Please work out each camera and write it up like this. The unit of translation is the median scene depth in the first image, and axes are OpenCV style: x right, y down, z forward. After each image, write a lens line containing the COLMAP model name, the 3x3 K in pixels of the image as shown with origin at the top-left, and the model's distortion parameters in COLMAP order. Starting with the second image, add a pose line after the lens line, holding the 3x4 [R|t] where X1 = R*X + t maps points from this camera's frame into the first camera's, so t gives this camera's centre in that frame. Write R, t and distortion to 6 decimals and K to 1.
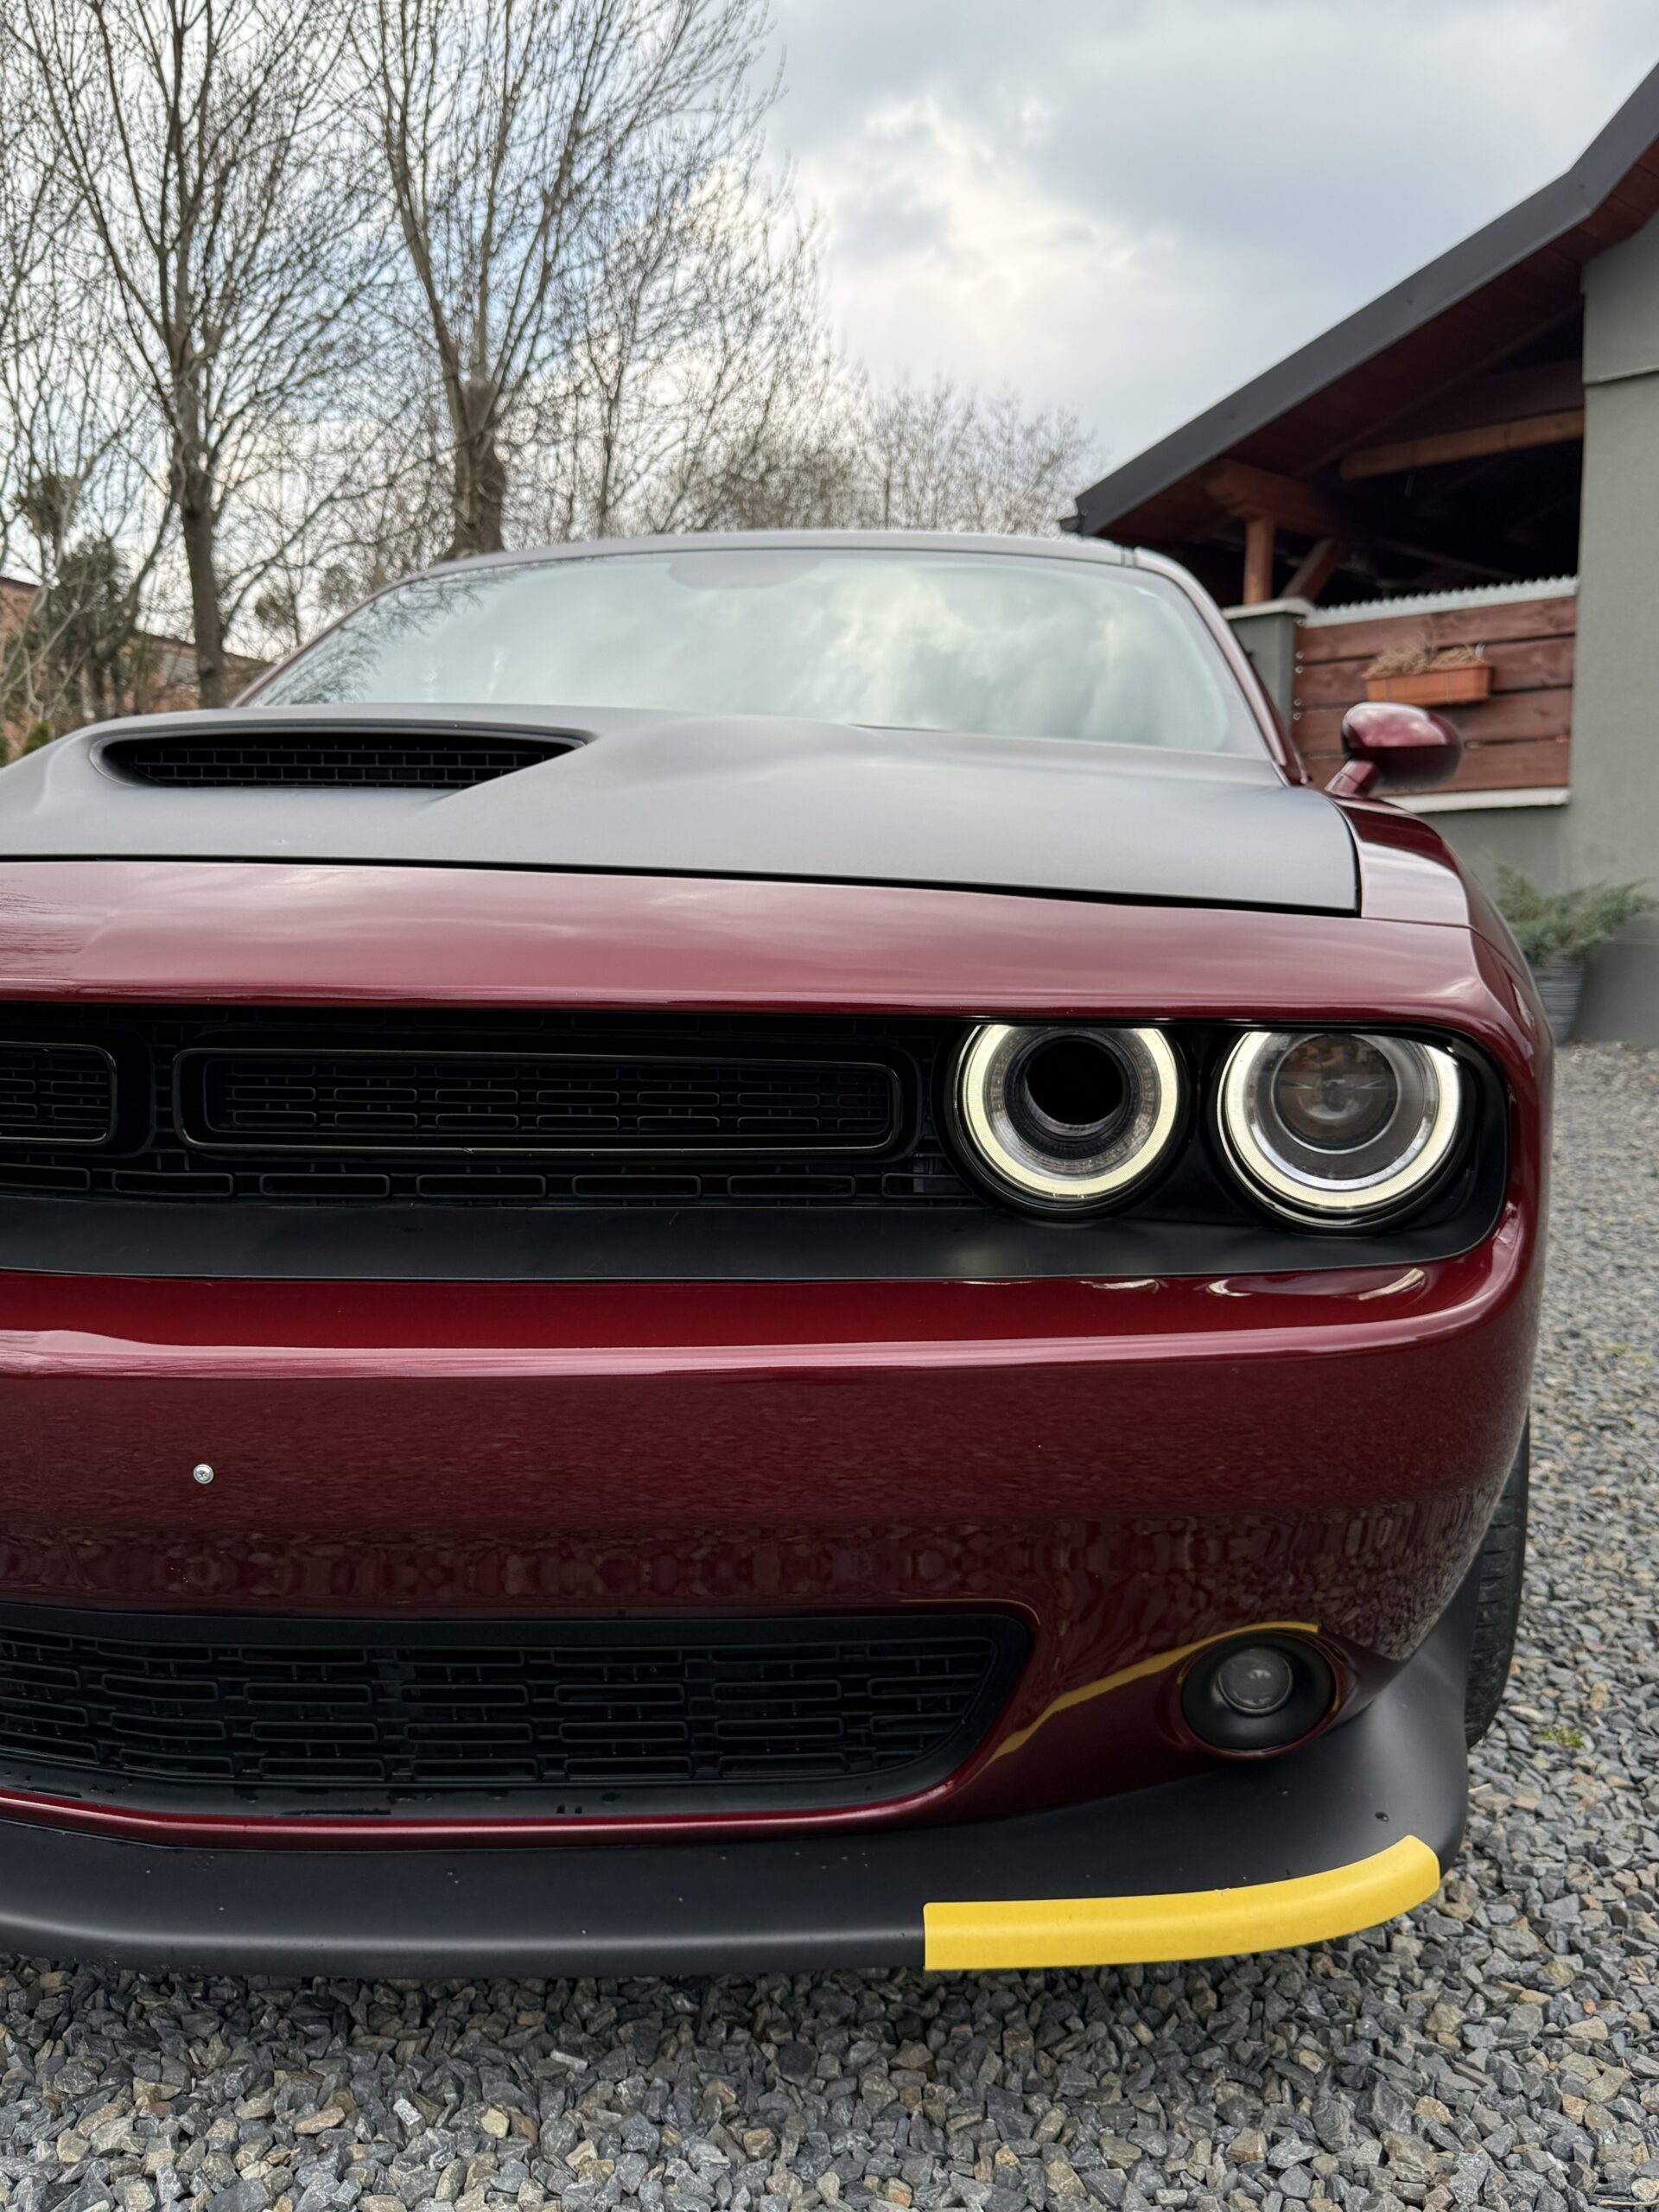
lens RADIAL K [[1944.6, 0, 829.5], [0, 1944.6, 1106.0], [0, 0, 1]] dist [0.005128, 0.006517]
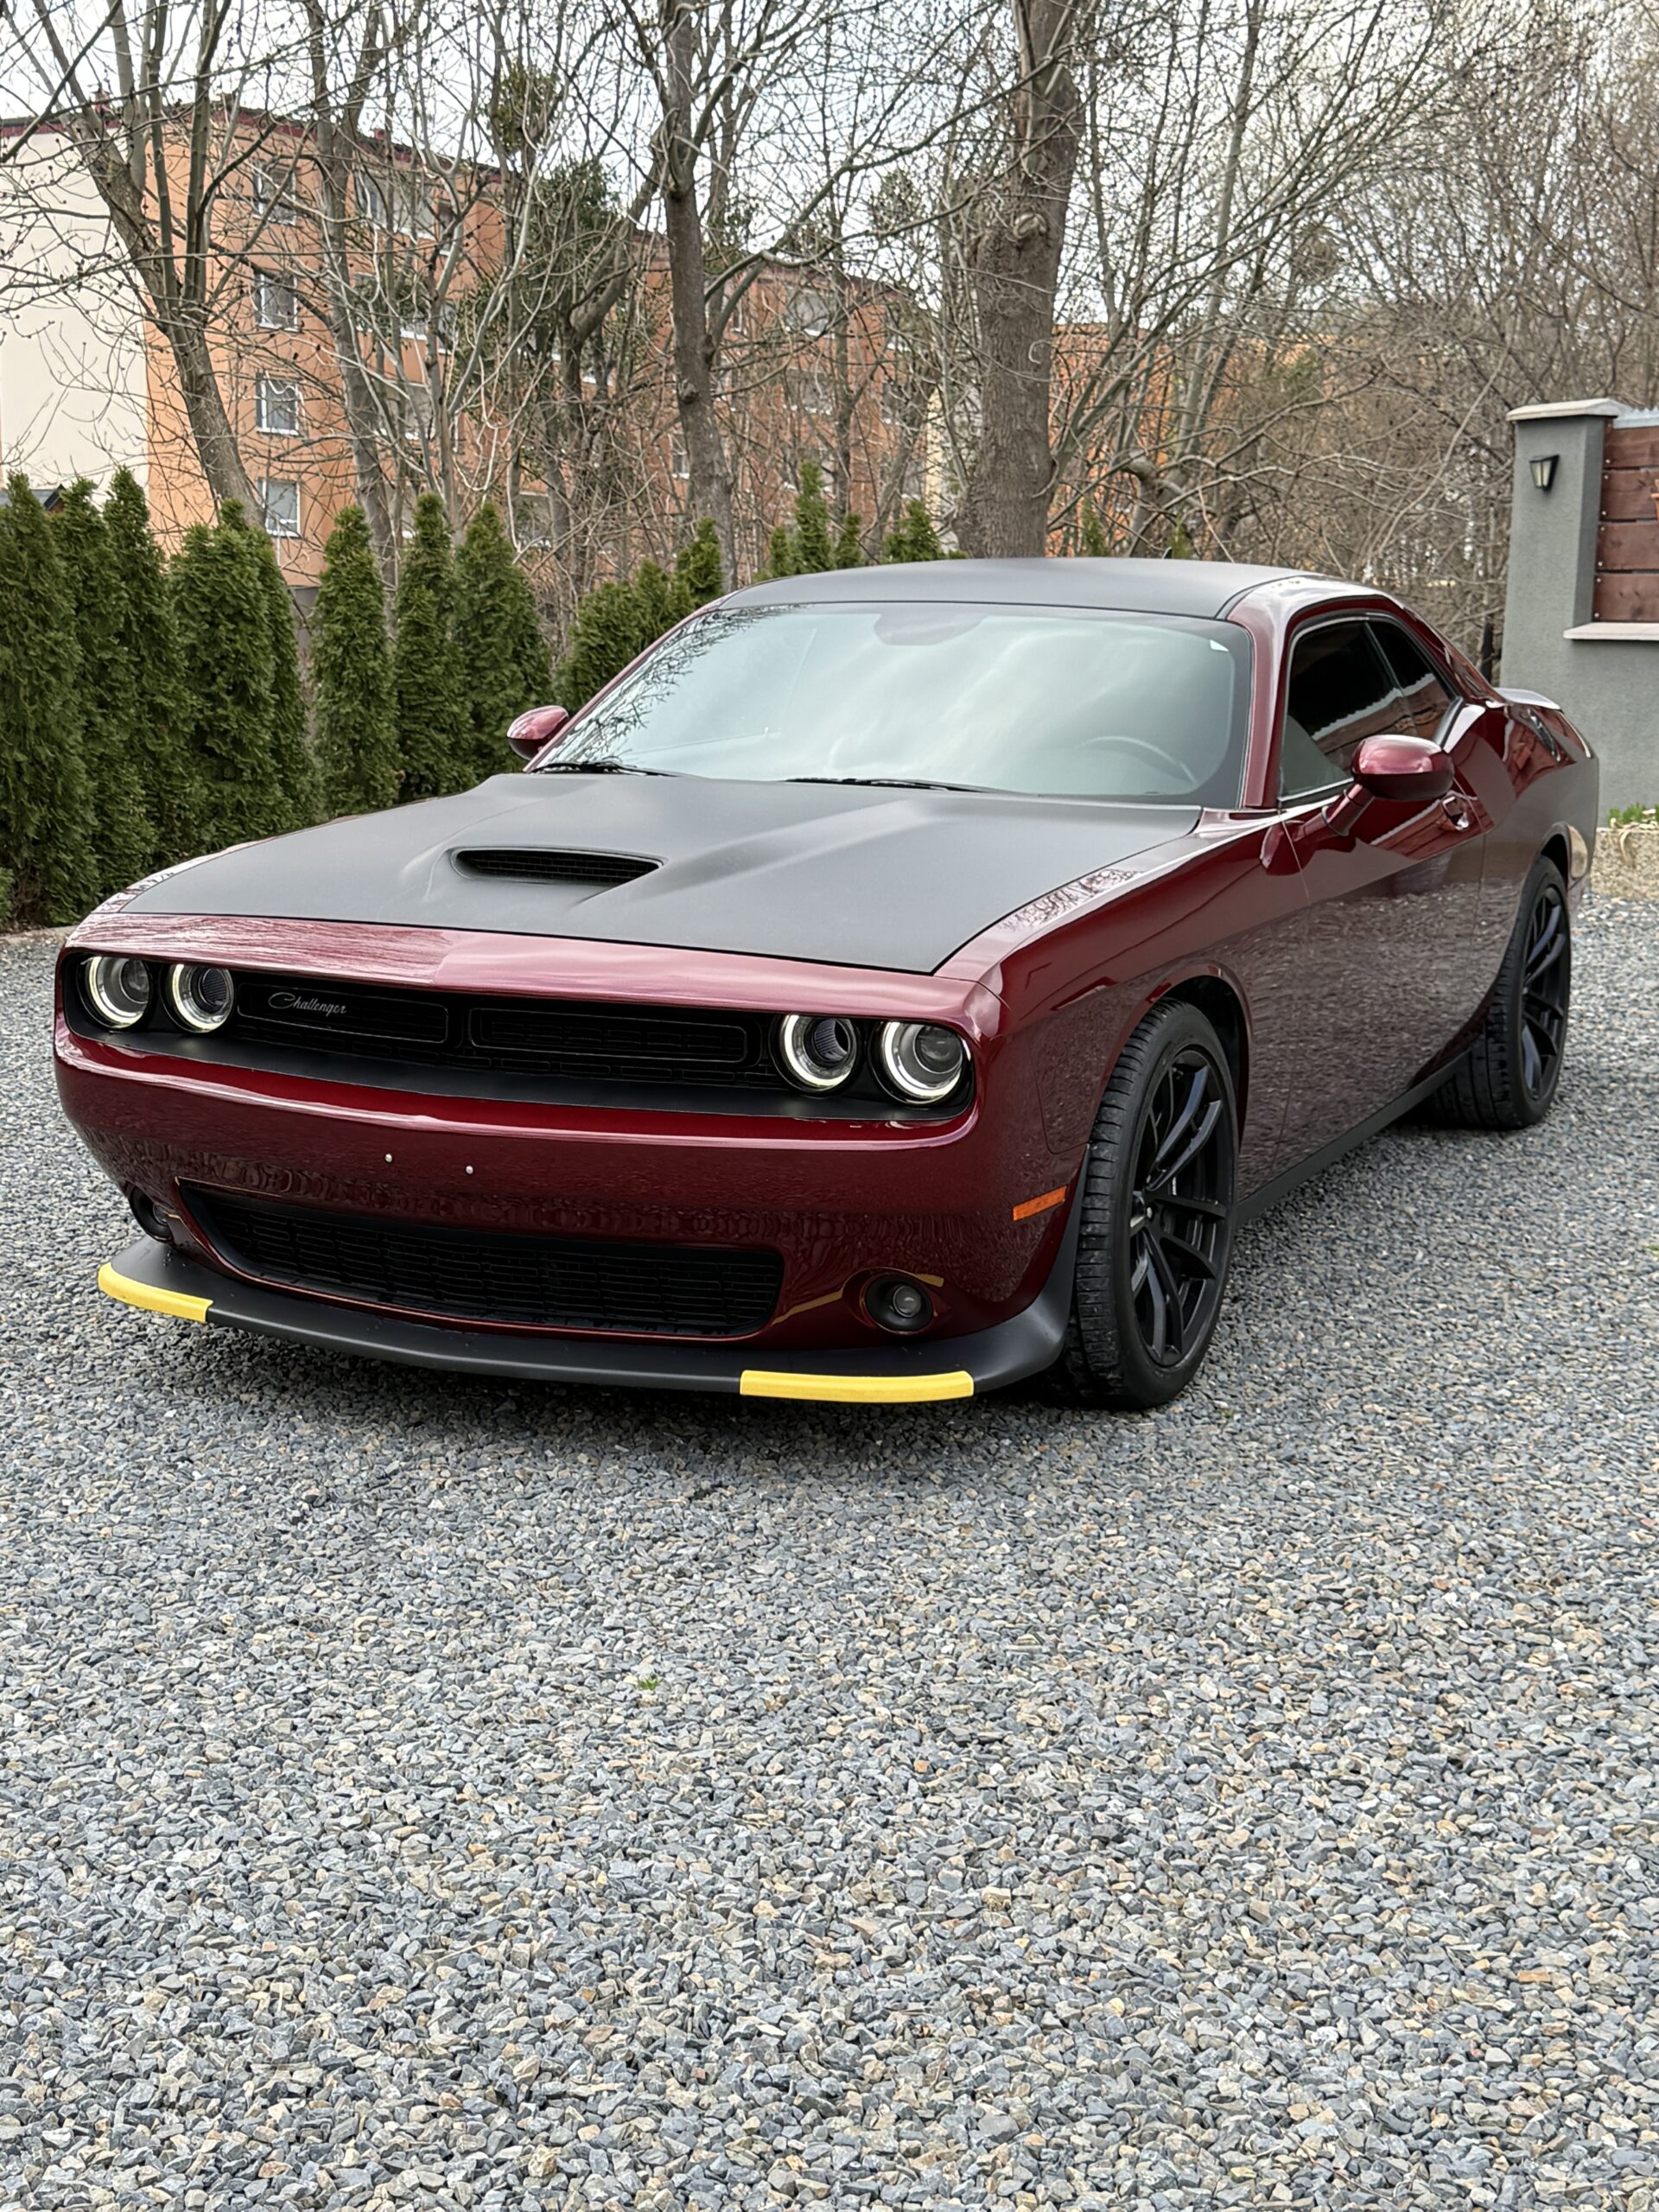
lens RADIAL K [[3027.0, 0, 830.4], [0, 3027.0, 1109.2], [0, 0, 1]] dist [0.243838, 0.025243]
pose [[0.960801, 0.053527, -0.272024, 1.112907], [-0.038040, 0.997358, 0.061894, -0.149953], [0.274619, -0.049120, 0.960298, -2.481554]]
